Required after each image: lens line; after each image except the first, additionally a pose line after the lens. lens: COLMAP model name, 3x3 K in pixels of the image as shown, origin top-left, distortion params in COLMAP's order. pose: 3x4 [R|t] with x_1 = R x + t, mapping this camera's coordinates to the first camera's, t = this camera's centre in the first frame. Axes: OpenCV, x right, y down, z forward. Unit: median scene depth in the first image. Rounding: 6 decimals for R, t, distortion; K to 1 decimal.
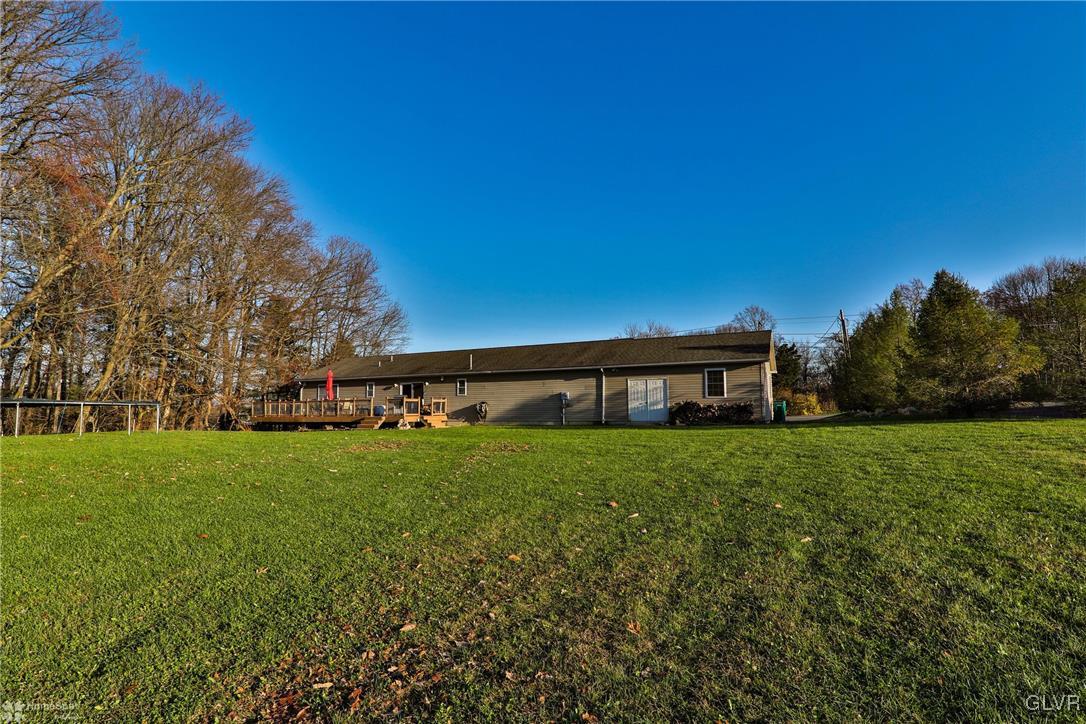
lens RADIAL K [[531.5, 0, 541.7], [0, 531.5, 360.5], [0, 0, 1]] dist [-0.019891, 0.000059]
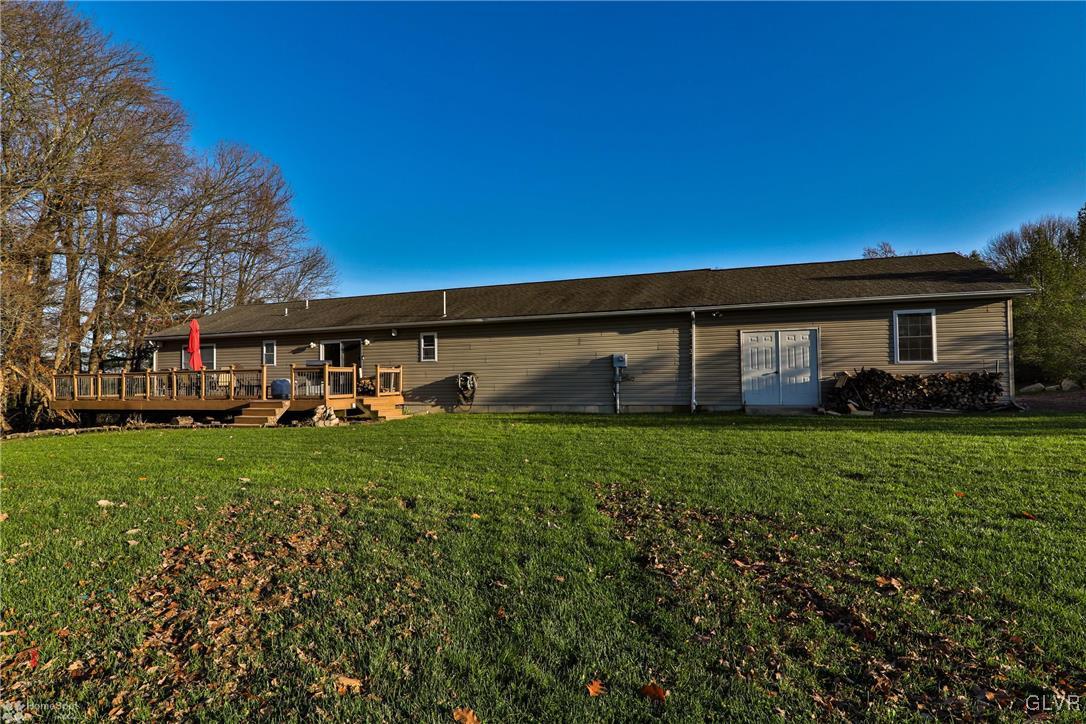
lens RADIAL K [[531.5, 0, 543.3], [0, 531.5, 368.1], [0, 0, 1]] dist [-0.019891, 0.000059]
pose [[0.992659, -0.004260, 0.120873, -0.099529], [-0.004253, 0.997532, 0.070083, 0.032822], [-0.120873, -0.070083, 0.990191, 0.418543]]
